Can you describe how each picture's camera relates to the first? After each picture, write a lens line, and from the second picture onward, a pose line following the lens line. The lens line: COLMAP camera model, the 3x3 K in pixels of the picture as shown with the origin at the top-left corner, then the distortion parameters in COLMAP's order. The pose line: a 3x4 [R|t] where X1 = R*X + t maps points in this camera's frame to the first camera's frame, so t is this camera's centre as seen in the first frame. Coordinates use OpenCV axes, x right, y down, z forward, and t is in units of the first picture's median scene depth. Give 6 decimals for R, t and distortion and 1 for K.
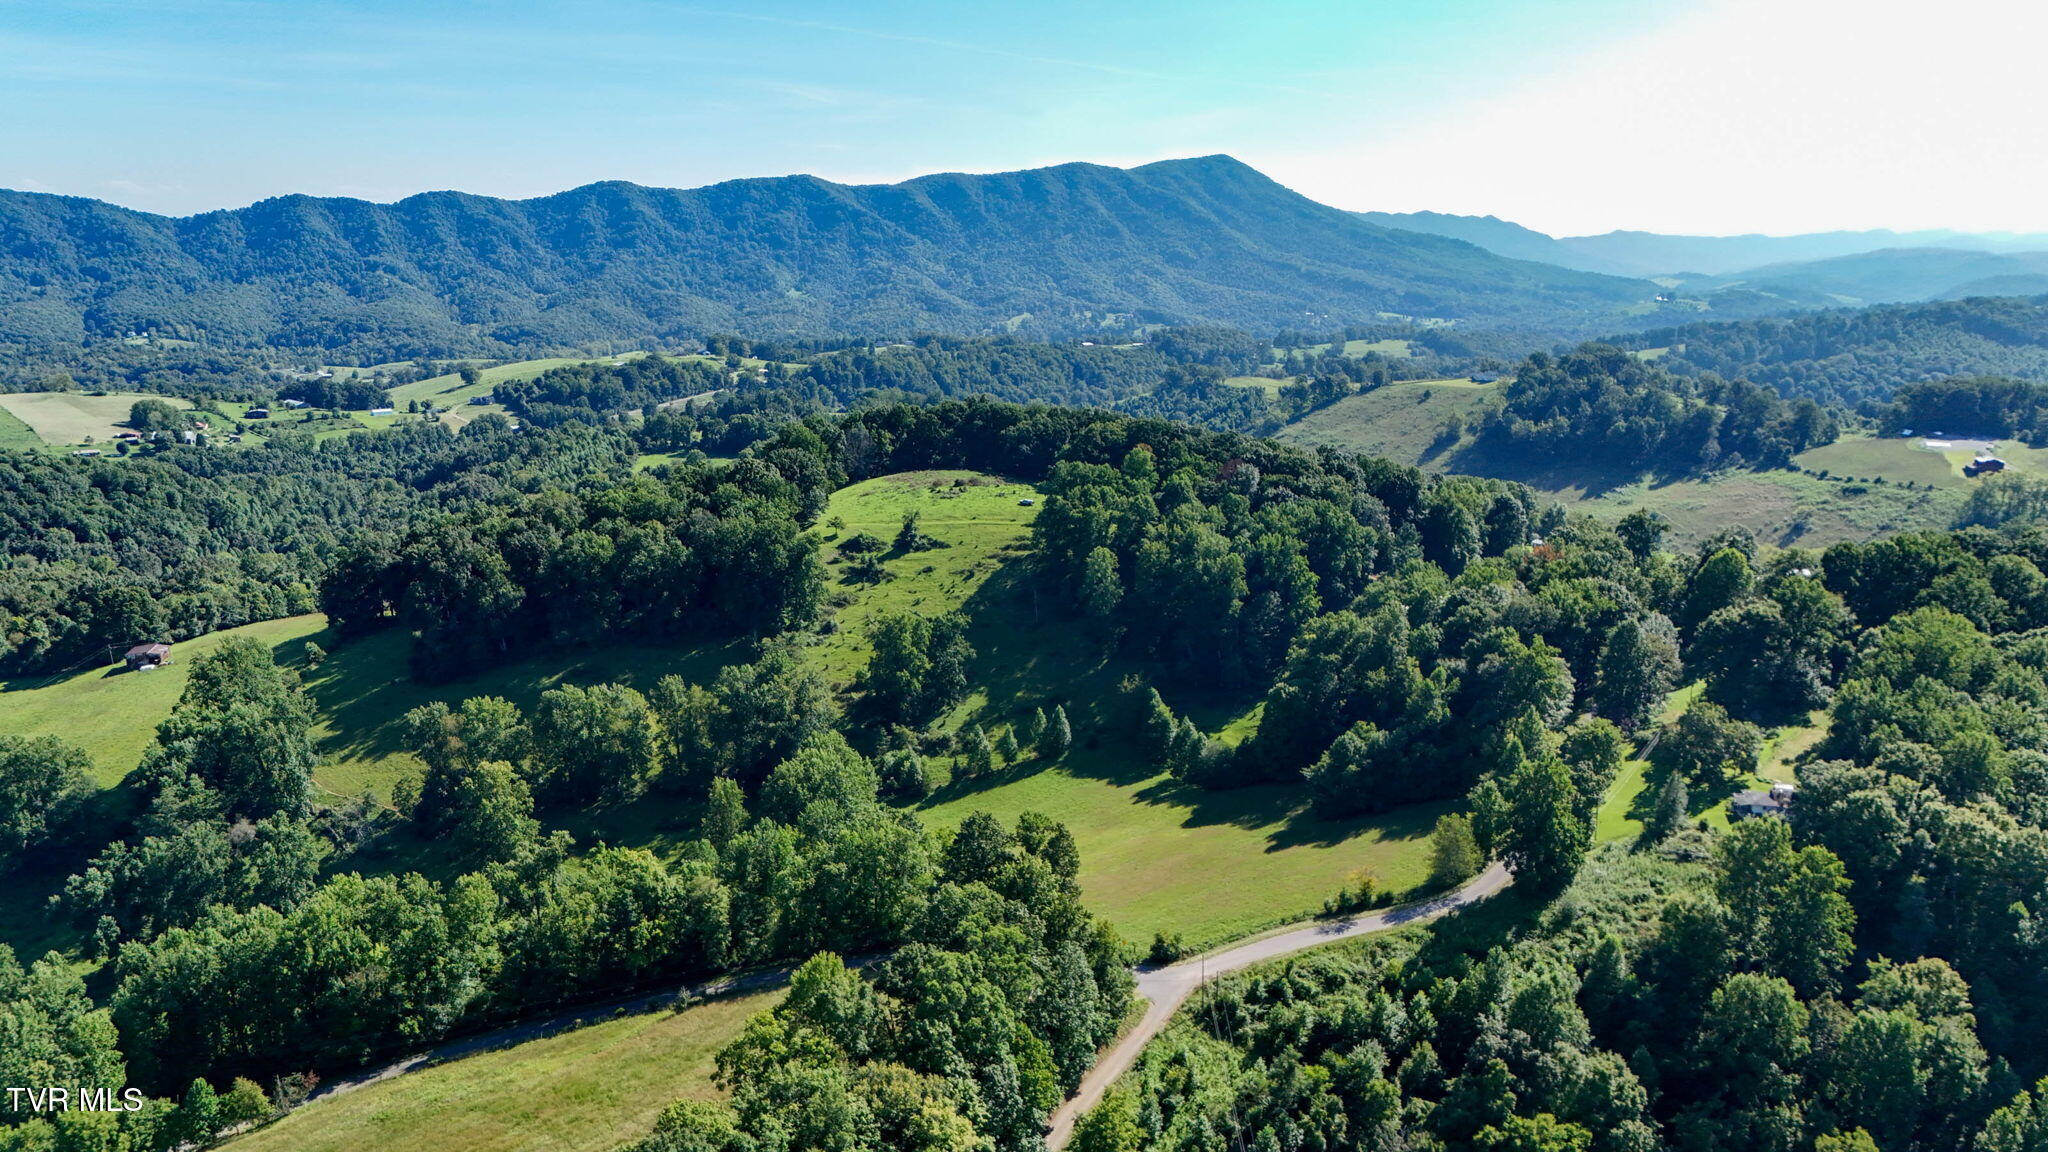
lens RADIAL K [[1496.4, 0, 1031.6], [0, 1496.4, 569.8], [0, 0, 1]] dist [0.075009, -0.072556]
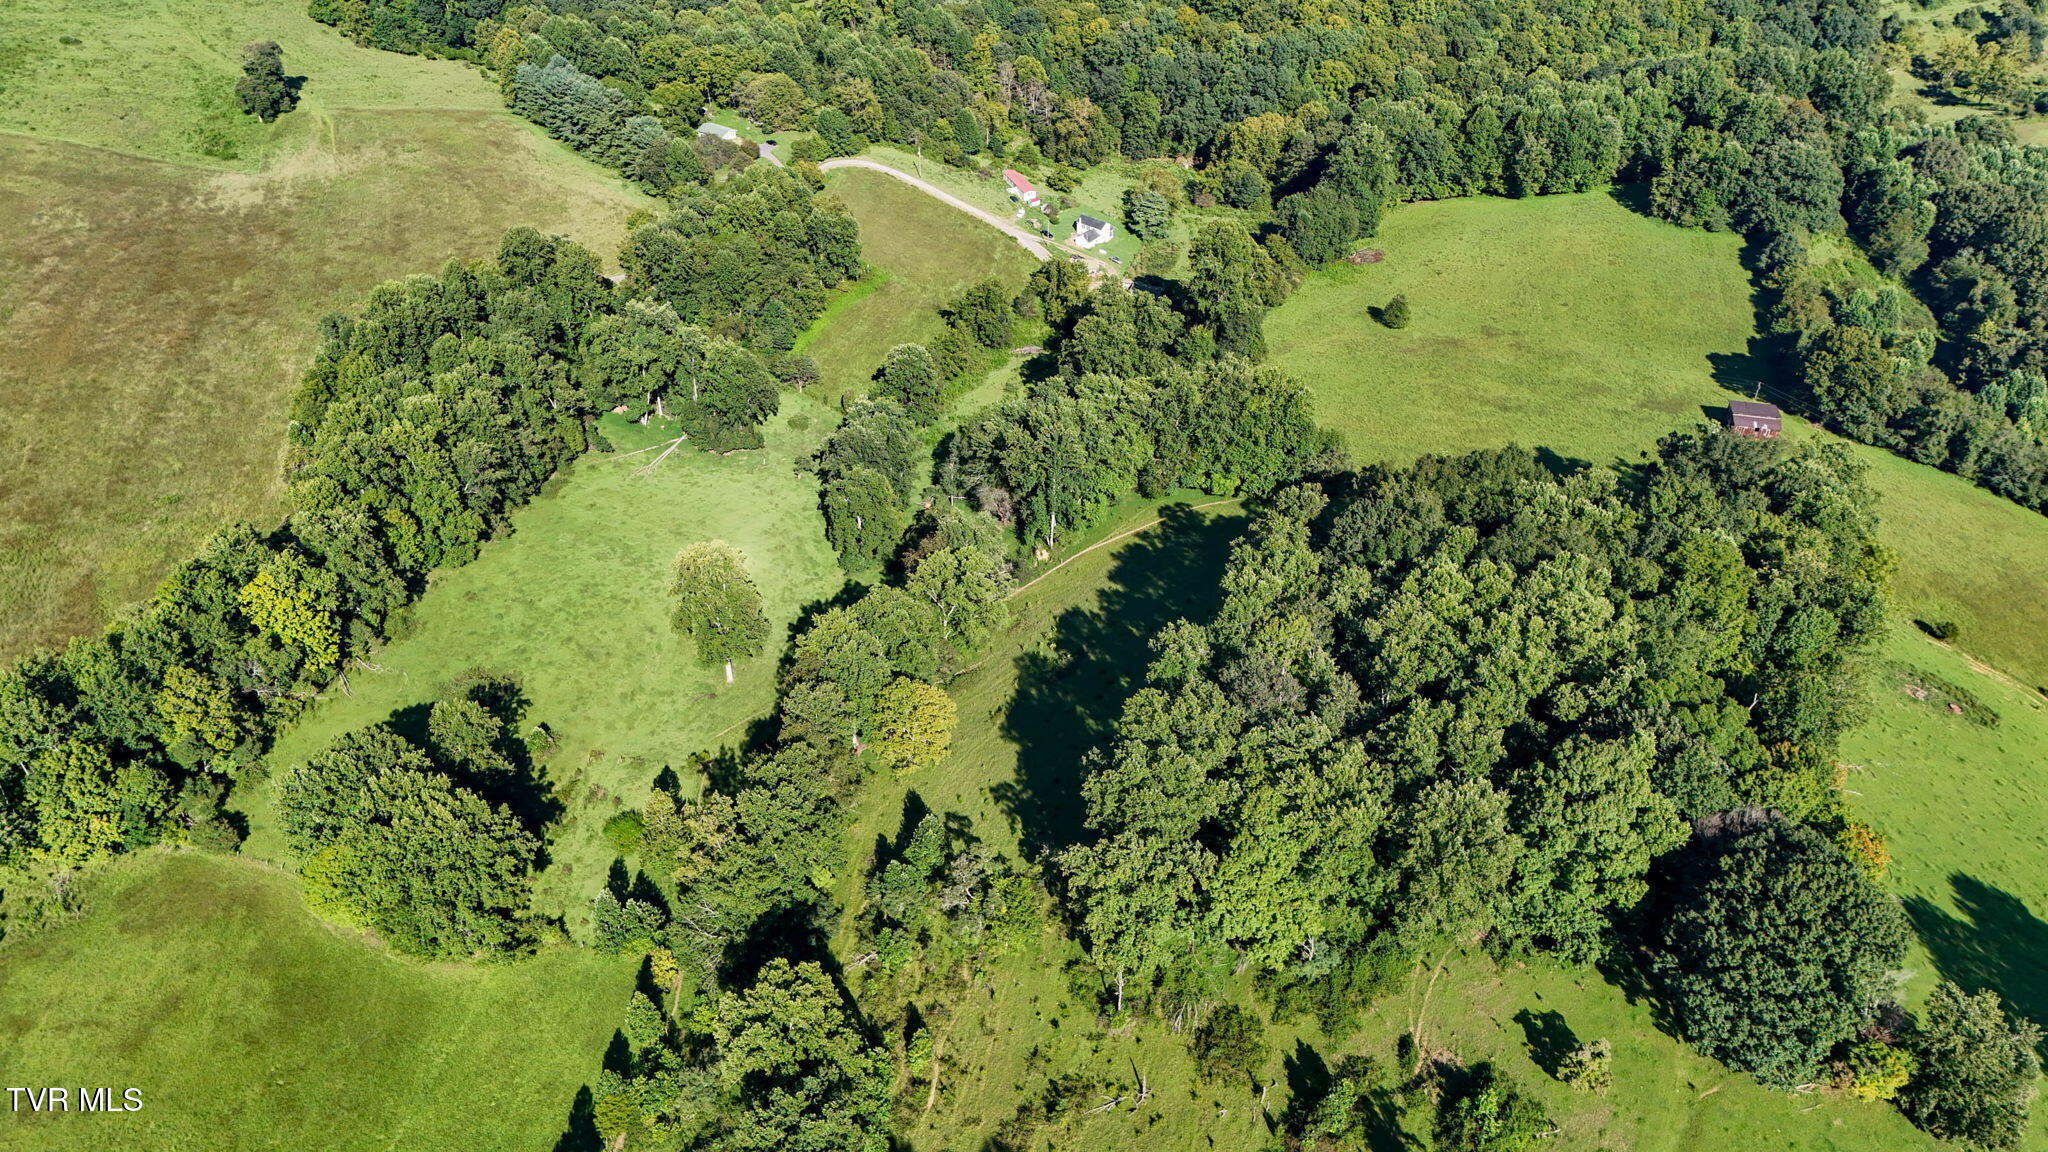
lens RADIAL K [[1496.4, 0, 1028.9], [0, 1496.4, 571.0], [0, 0, 1]] dist [0.075009, -0.072556]
pose [[-0.448391, 0.559330, -0.697205, 0.122732], [-0.199756, 0.697579, 0.688099, -0.367859], [0.871231, 0.447809, -0.201059, 1.025381]]
